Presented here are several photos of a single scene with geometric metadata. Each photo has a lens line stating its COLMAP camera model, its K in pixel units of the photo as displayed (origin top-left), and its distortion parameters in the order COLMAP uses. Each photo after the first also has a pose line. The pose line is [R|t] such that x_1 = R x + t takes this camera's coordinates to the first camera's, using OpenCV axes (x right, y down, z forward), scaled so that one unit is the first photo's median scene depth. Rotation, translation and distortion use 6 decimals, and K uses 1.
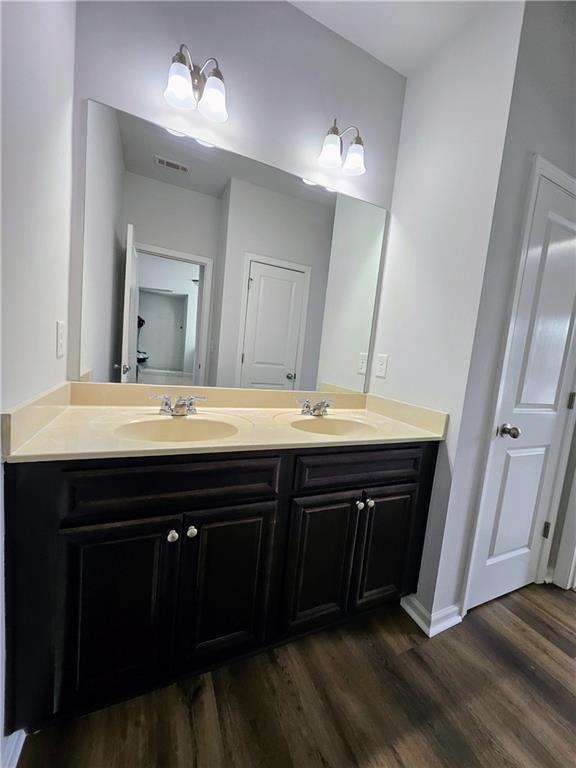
lens RADIAL K [[304.2, 0, 290.3], [0, 304.2, 385.2], [0, 0, 1]] dist [0.000654, -0.000048]
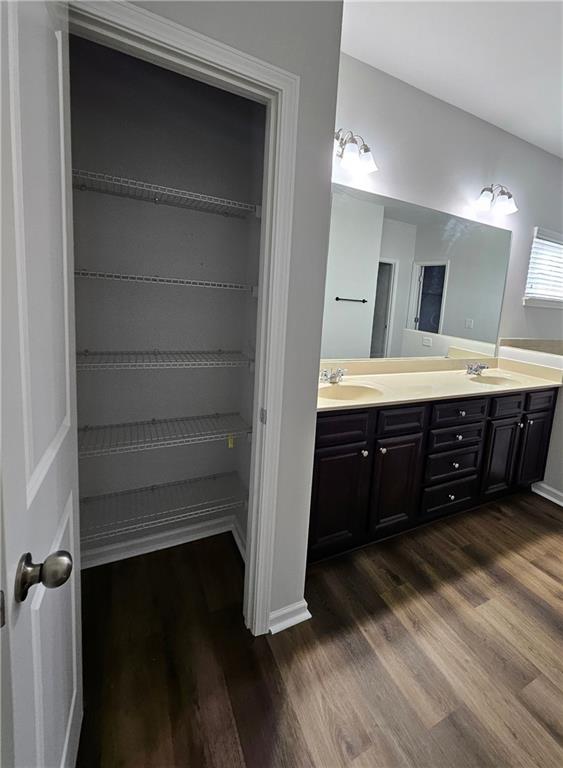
lens RADIAL K [[252.9, 0, 280.1], [0, 252.9, 379.8], [0, 0, 1]] dist [0.001074, 0.000011]
pose [[0.995395, -0.055819, -0.077935, -0.308987], [0.061813, 0.995132, 0.076751, -0.013275], [0.073271, -0.081215, 0.994000, -0.143225]]
